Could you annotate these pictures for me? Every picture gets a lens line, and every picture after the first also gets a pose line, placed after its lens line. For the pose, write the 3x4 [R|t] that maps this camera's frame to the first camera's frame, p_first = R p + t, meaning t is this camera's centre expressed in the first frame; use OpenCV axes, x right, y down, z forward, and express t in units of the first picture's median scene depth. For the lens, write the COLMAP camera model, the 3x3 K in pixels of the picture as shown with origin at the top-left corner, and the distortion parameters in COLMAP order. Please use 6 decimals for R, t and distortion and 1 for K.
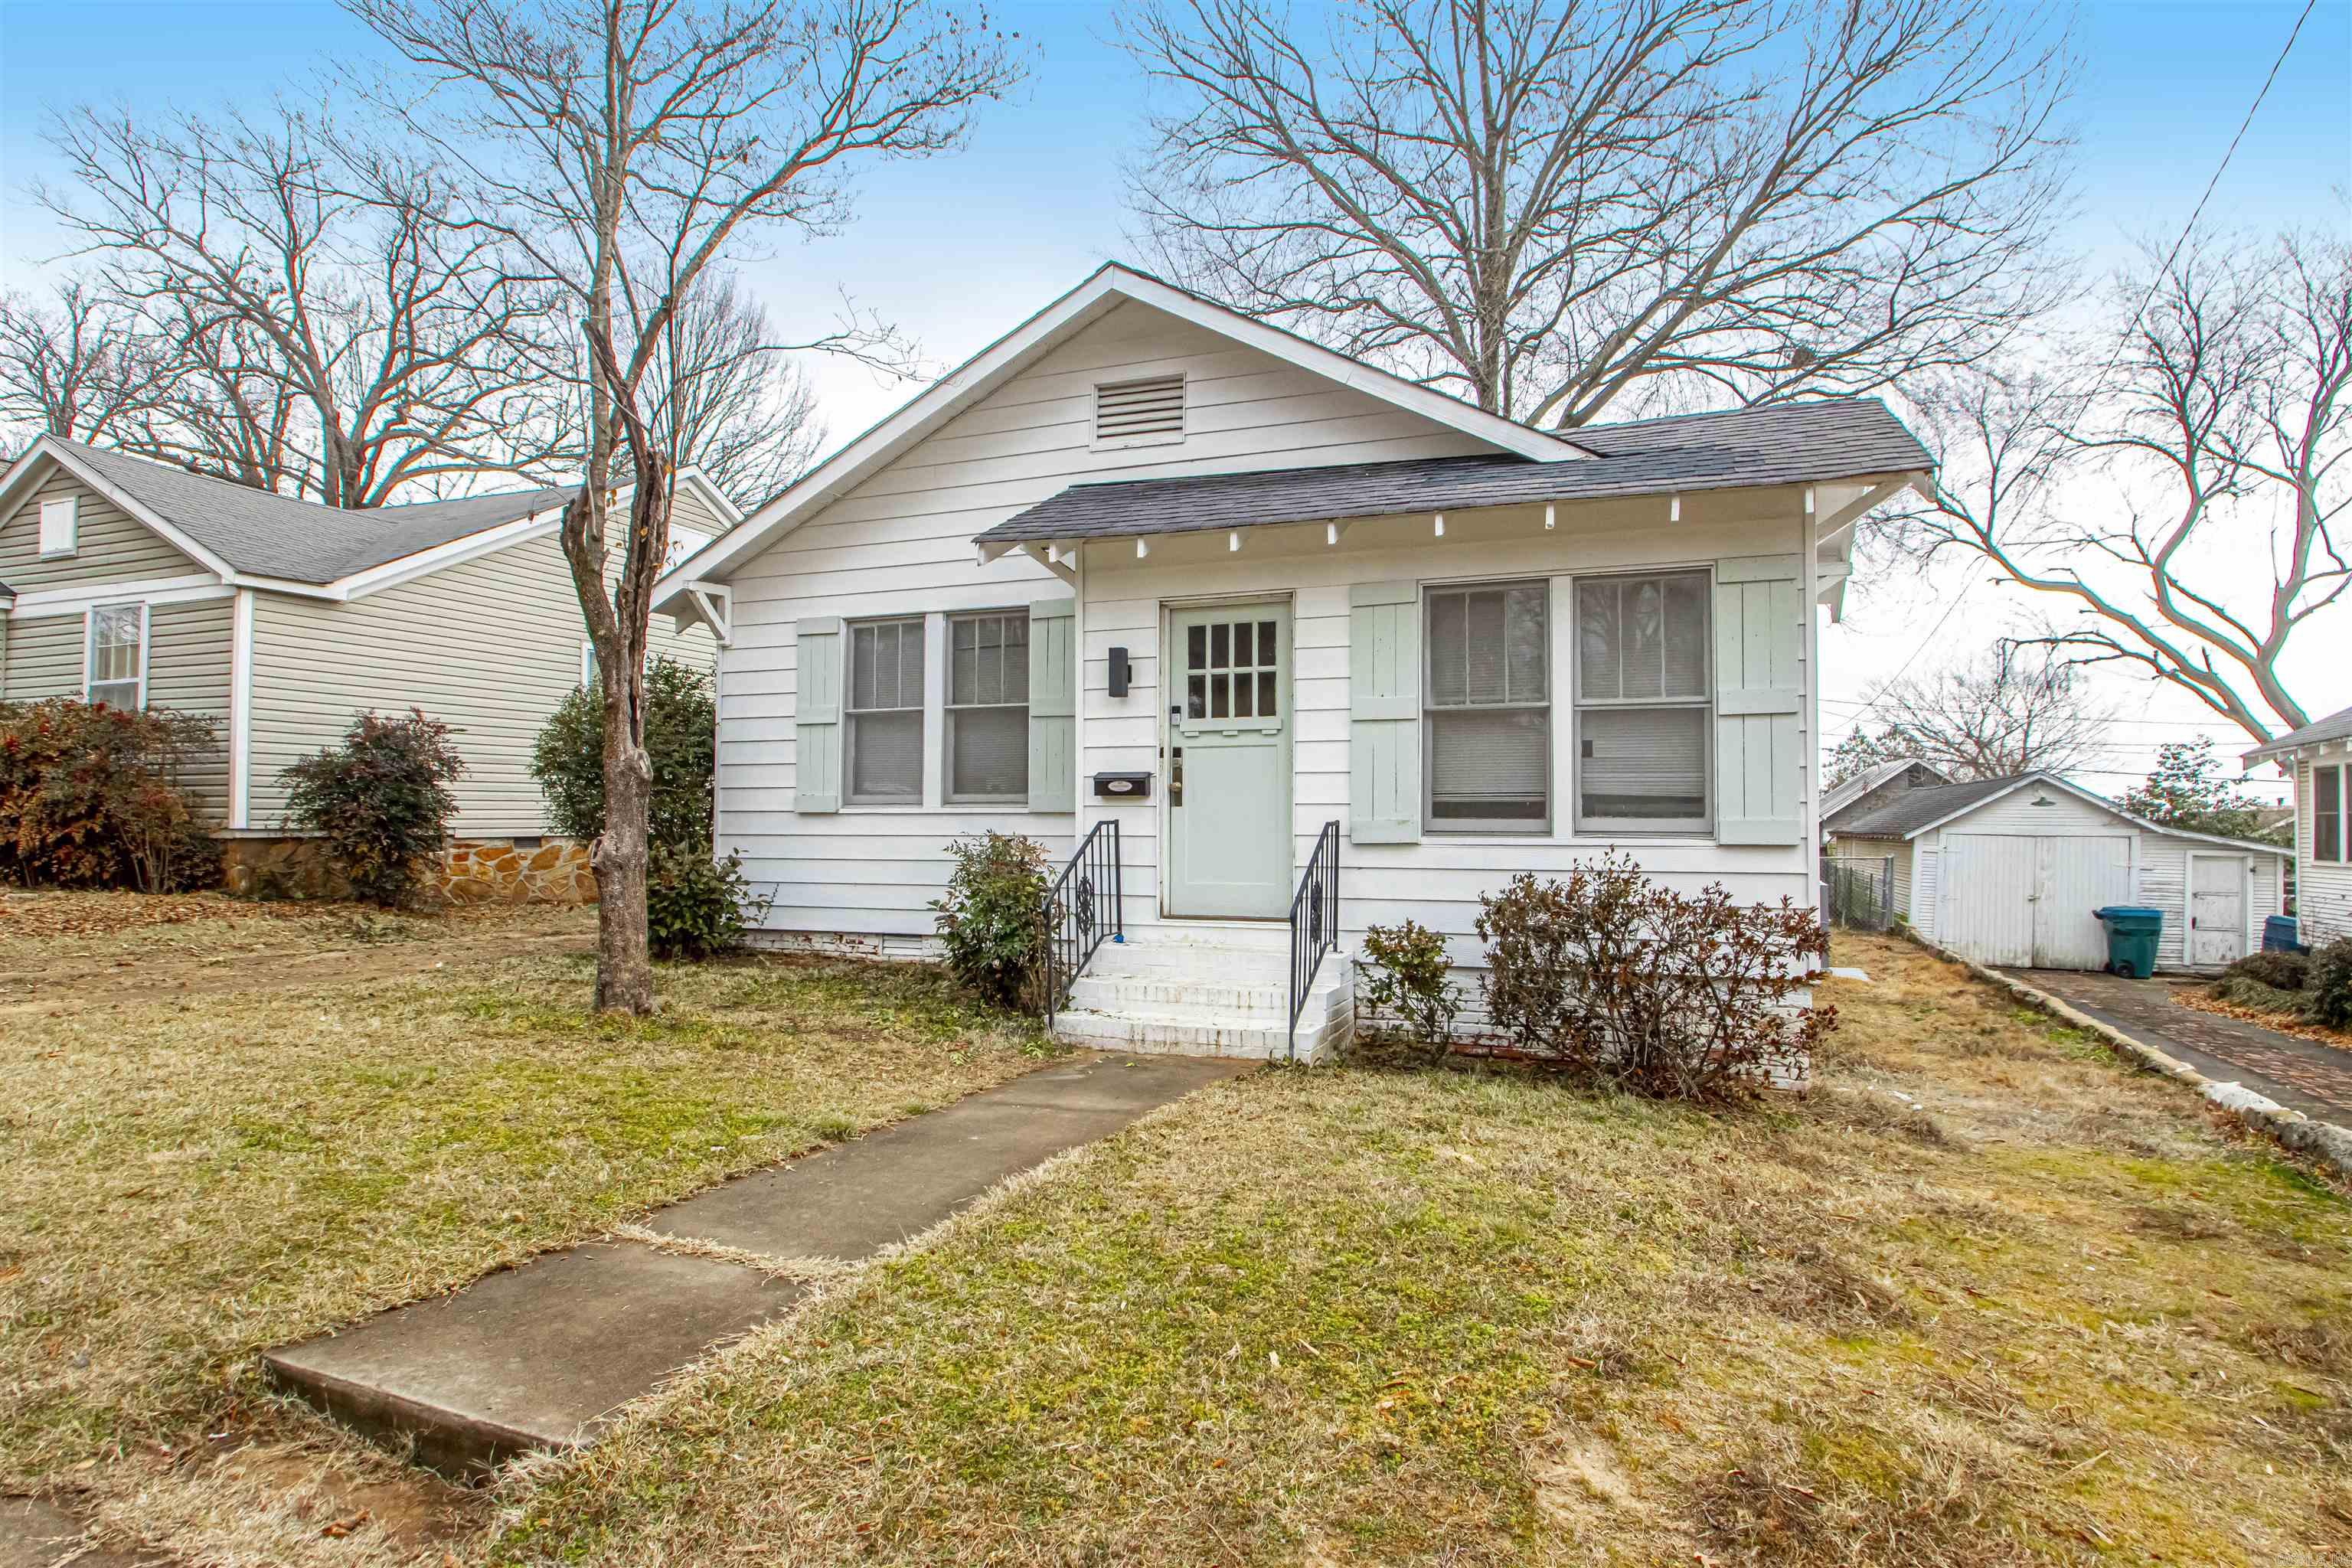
lens RADIAL K [[1191.9, 0, 1179.3], [0, 1191.9, 783.8], [0, 0, 1]] dist [0.005965, -0.014916]
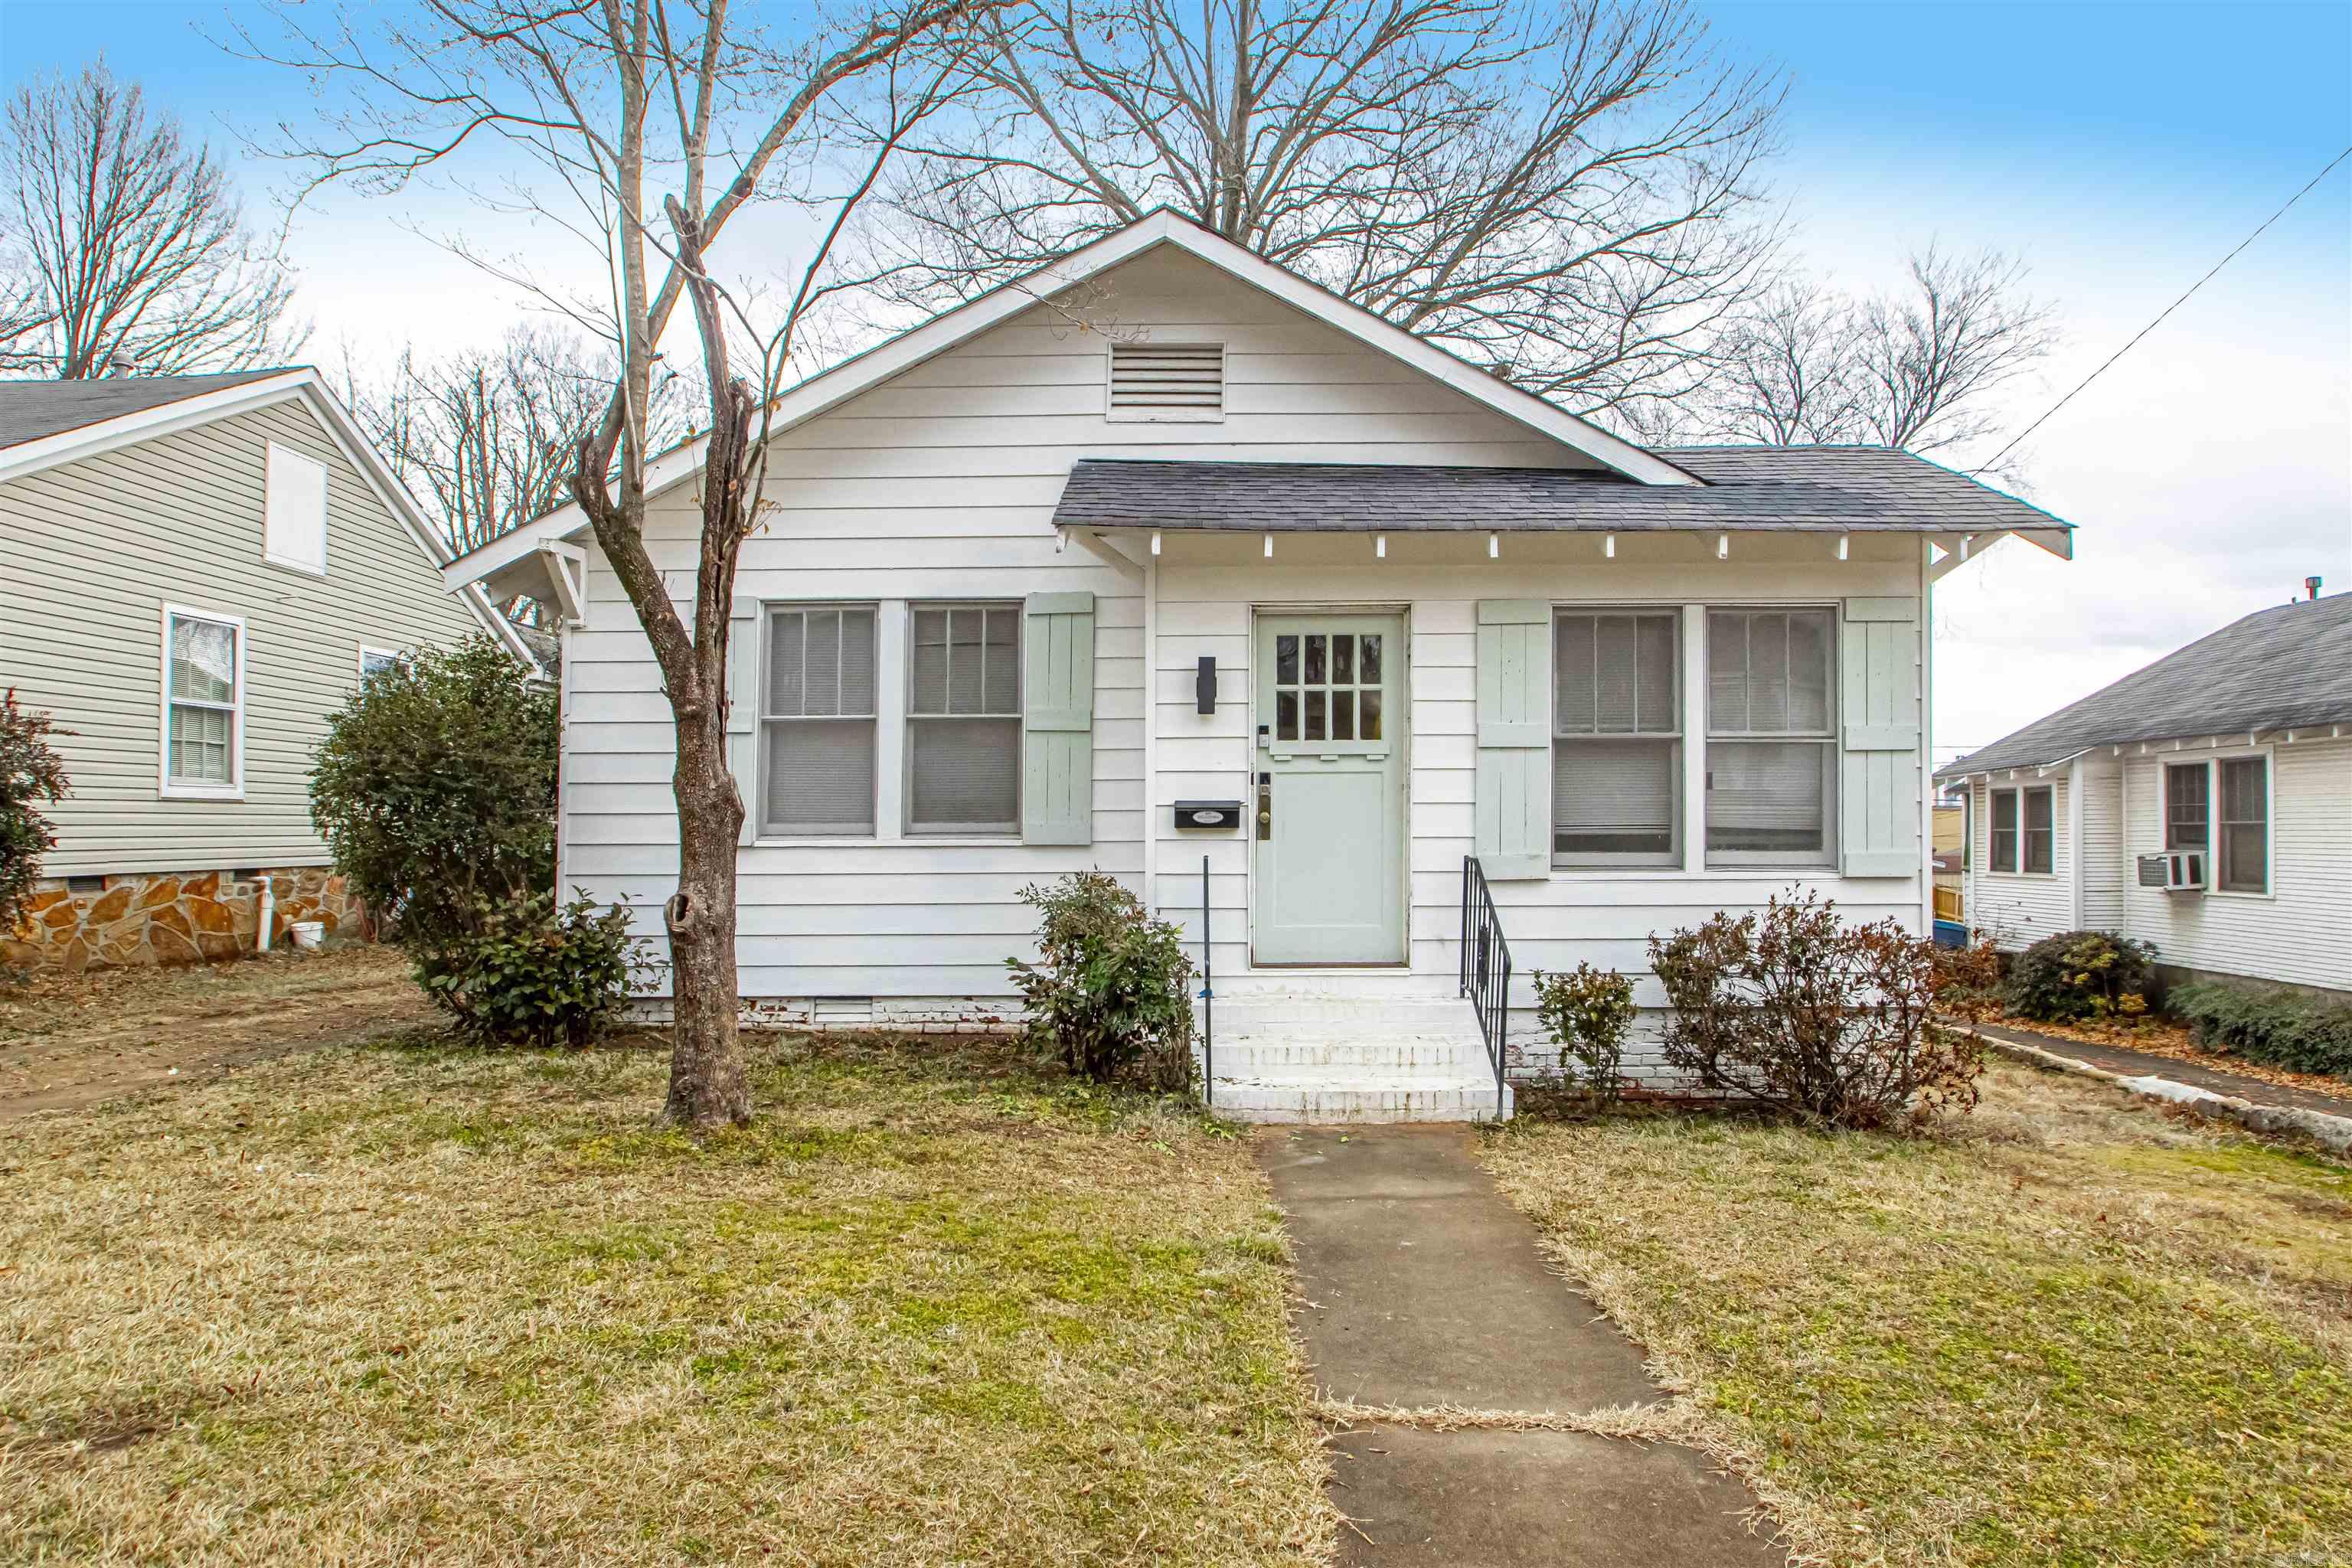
lens RADIAL K [[1336.9, 0, 1177.9], [0, 1336.9, 801.7], [0, 0, 1]] dist [-0.003102, -0.001368]
pose [[0.944344, 0.001947, 0.328953, -0.393165], [-0.004692, 0.999960, 0.007552, -0.016631], [-0.328925, -0.008675, 0.944316, 0.090904]]
